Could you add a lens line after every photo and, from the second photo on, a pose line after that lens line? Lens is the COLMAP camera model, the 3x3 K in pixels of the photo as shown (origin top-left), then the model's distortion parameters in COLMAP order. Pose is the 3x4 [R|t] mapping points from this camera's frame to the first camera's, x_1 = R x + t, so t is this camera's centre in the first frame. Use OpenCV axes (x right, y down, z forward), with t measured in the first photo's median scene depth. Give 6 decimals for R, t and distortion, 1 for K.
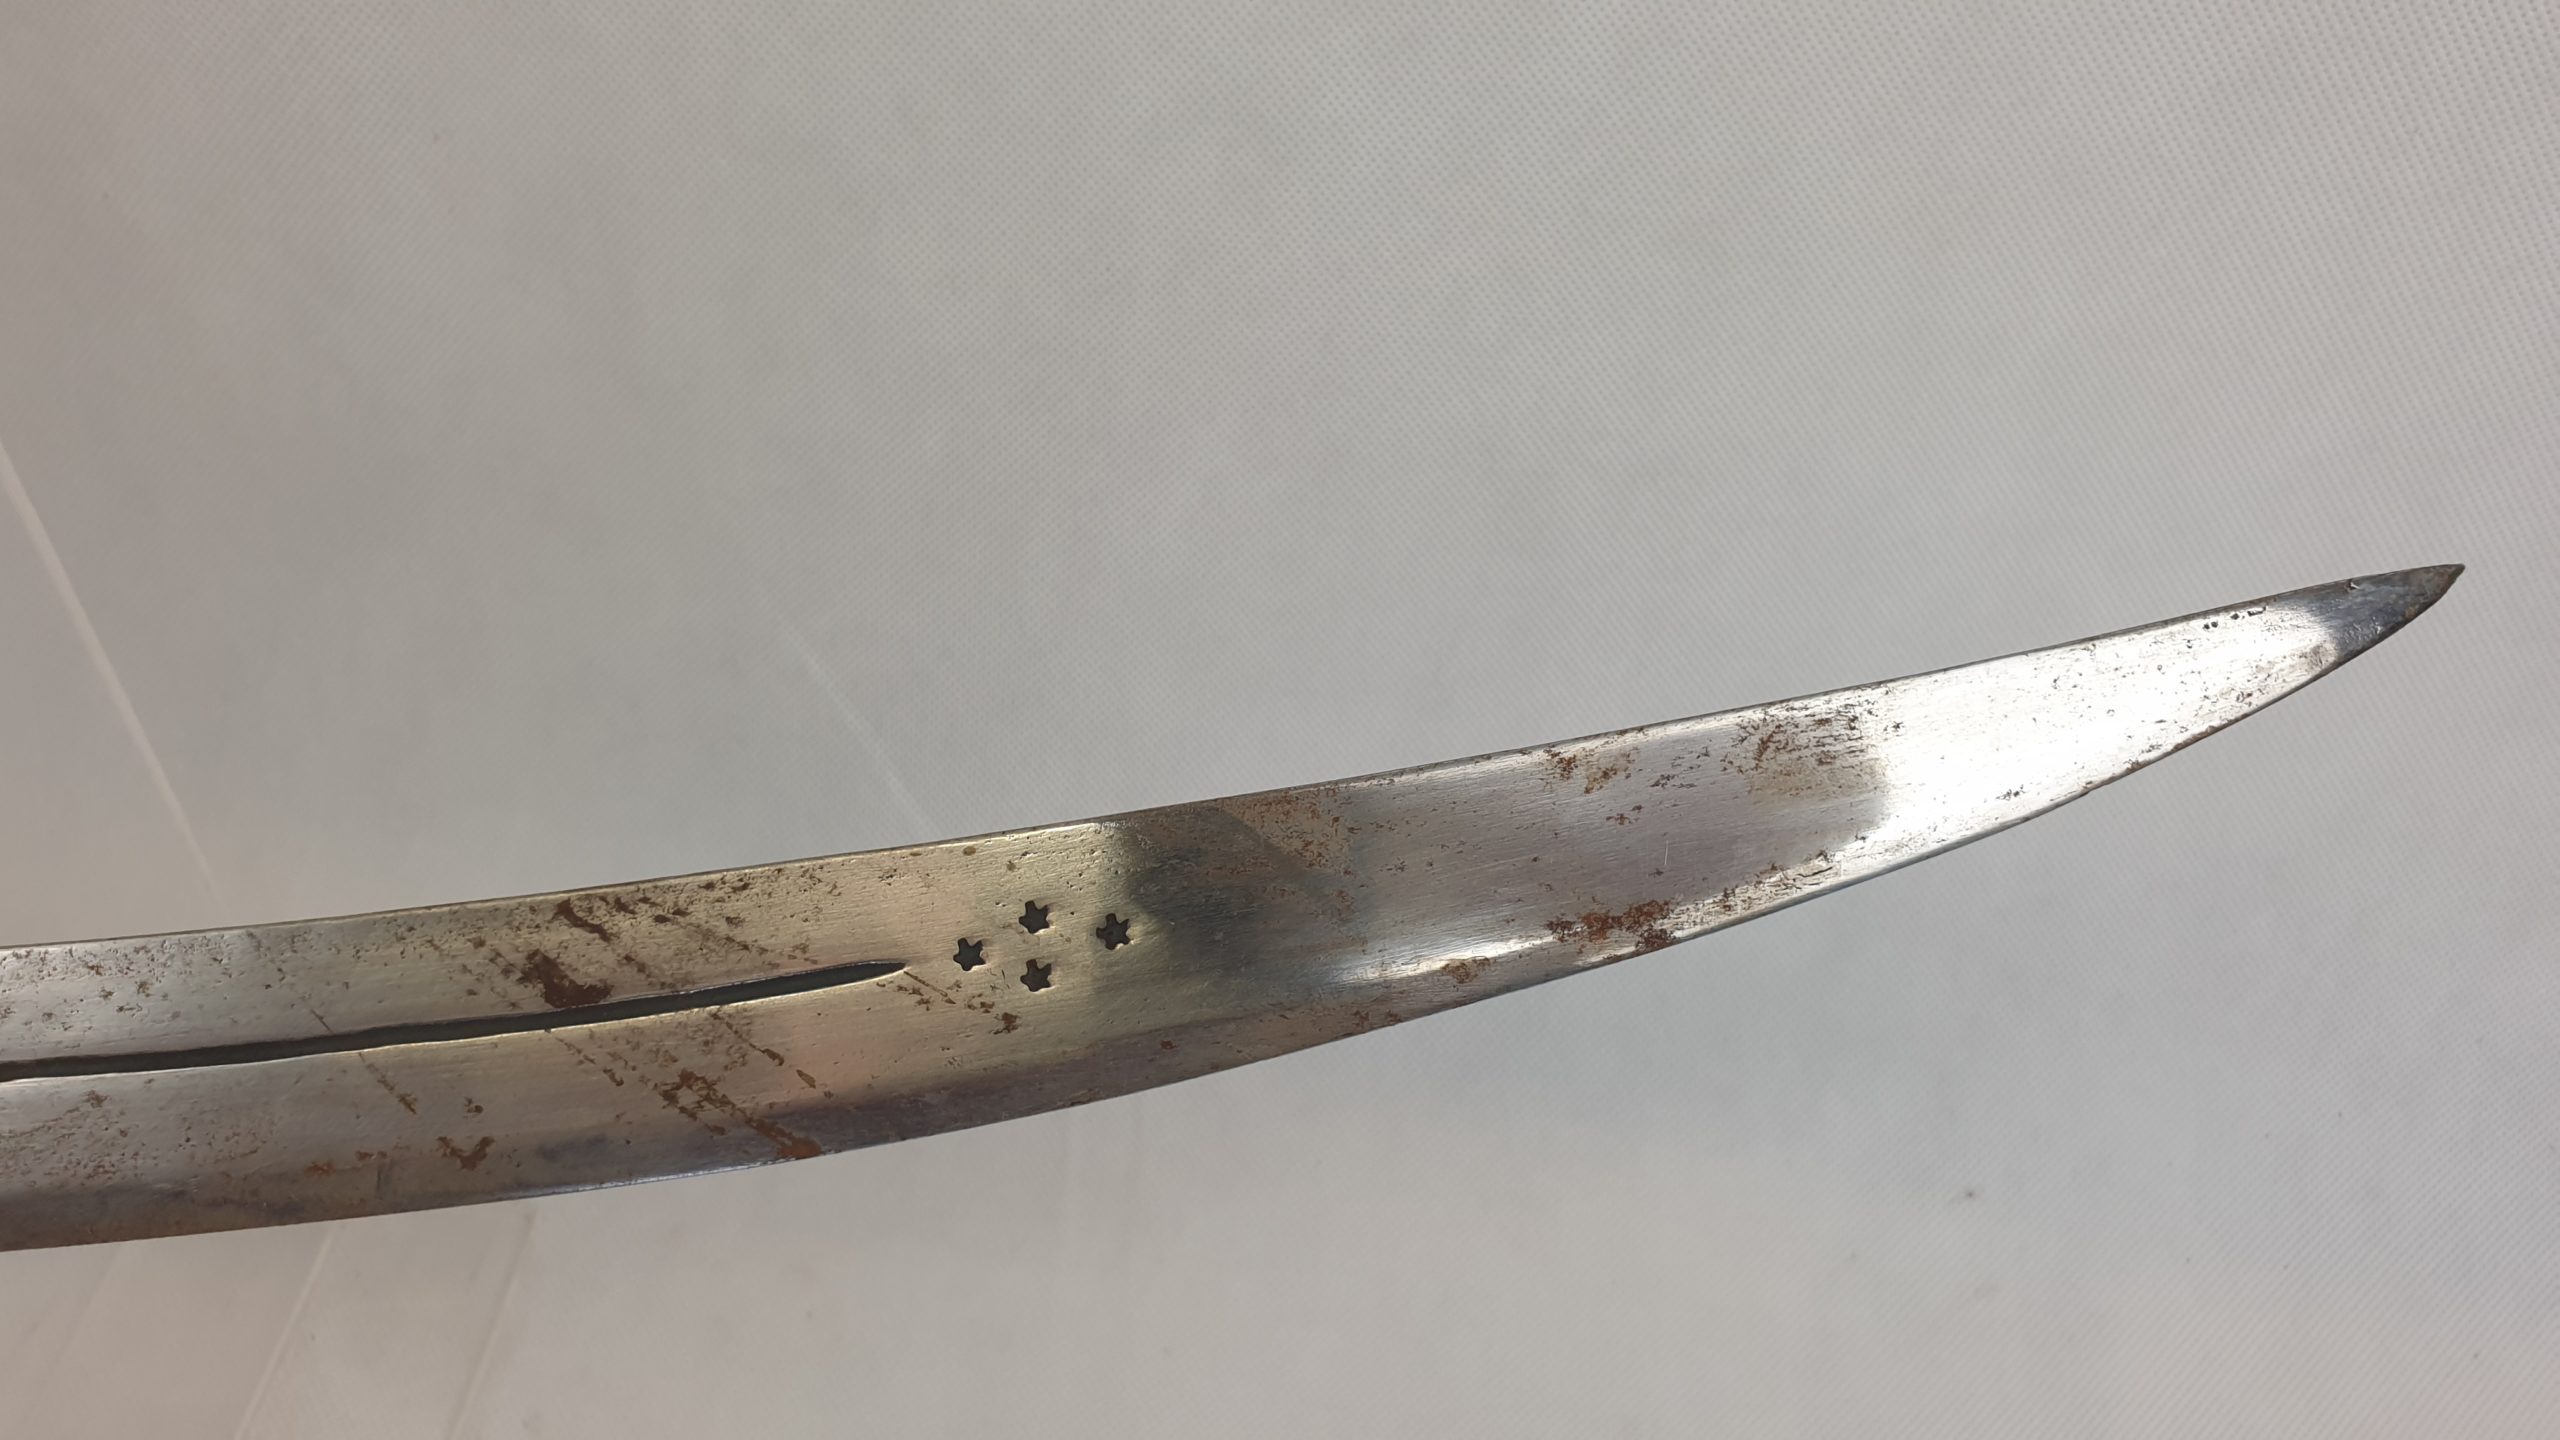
lens RADIAL K [[2094.3, 0, 1111.1], [0, 2094.3, 816.3], [0, 0, 1]] dist [0.035682, -0.041097]
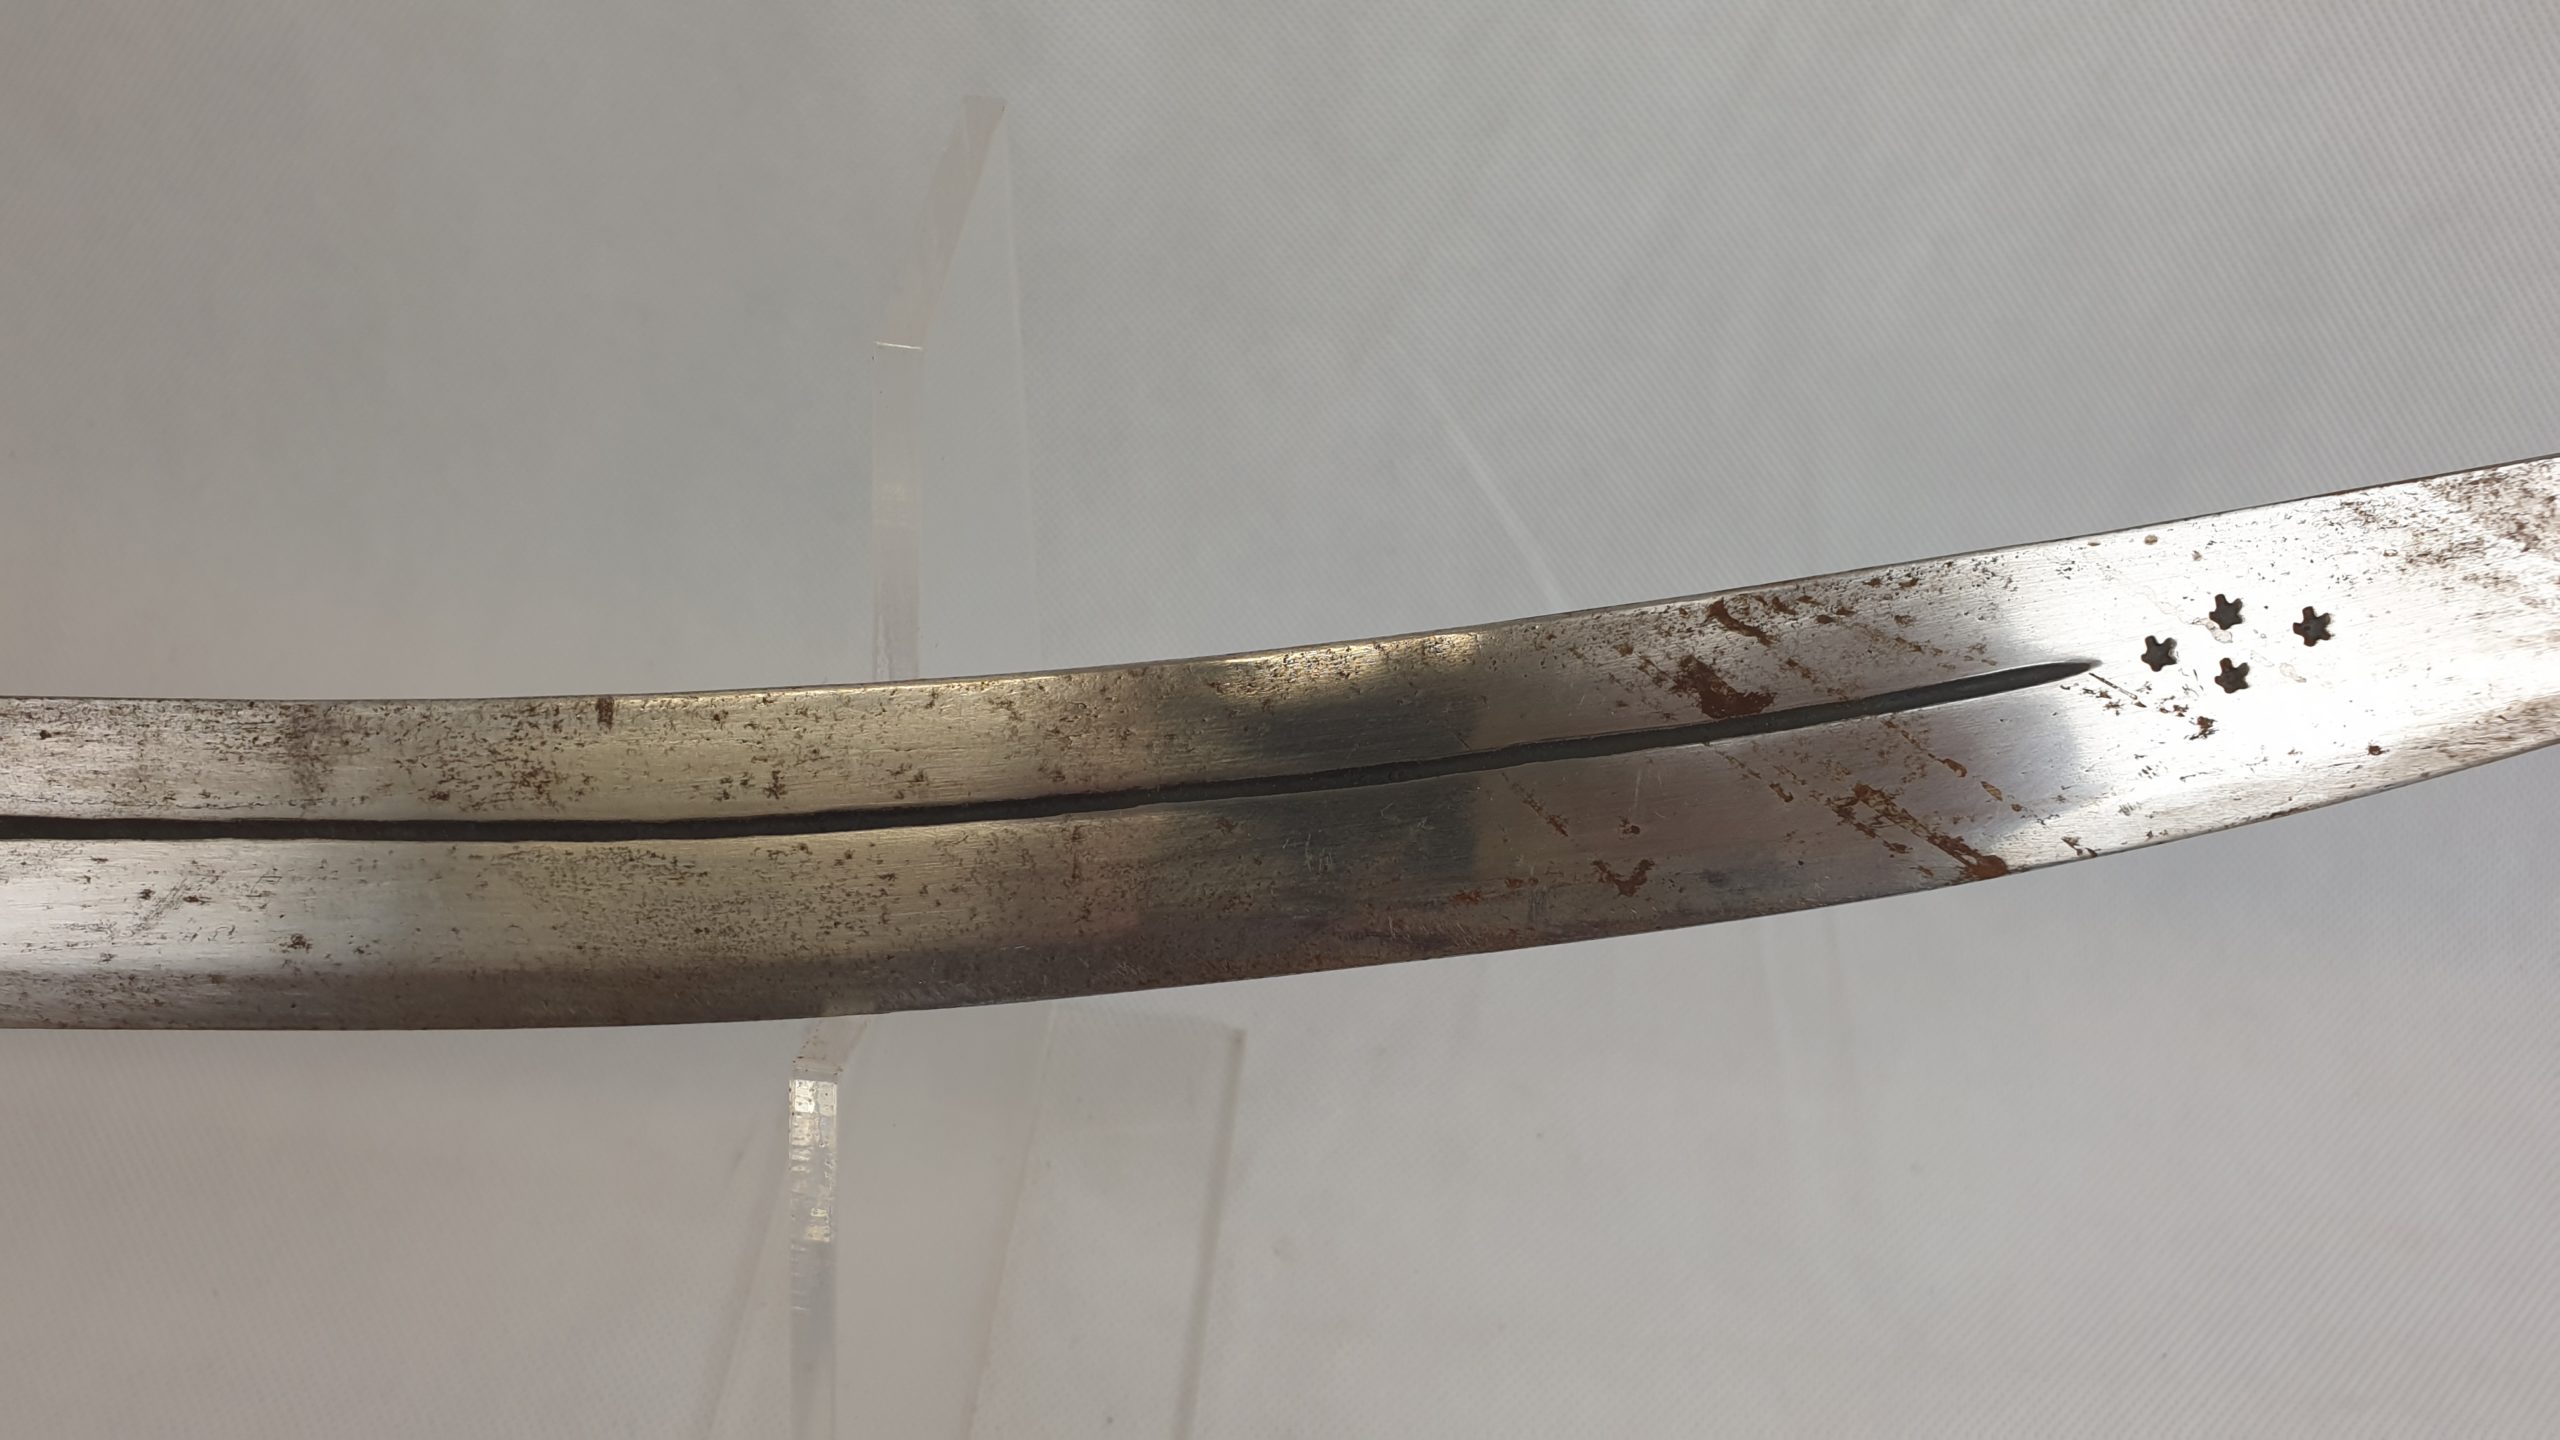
lens RADIAL K [[2094.3, 0, 1270.6], [0, 2094.3, 747.6], [0, 0, 1]] dist [0.035682, -0.041097]
pose [[0.999776, -0.019710, -0.007769, -0.449539], [0.019744, 0.999796, 0.004266, 0.096097], [0.007683, -0.004419, 0.999961, 0.086226]]
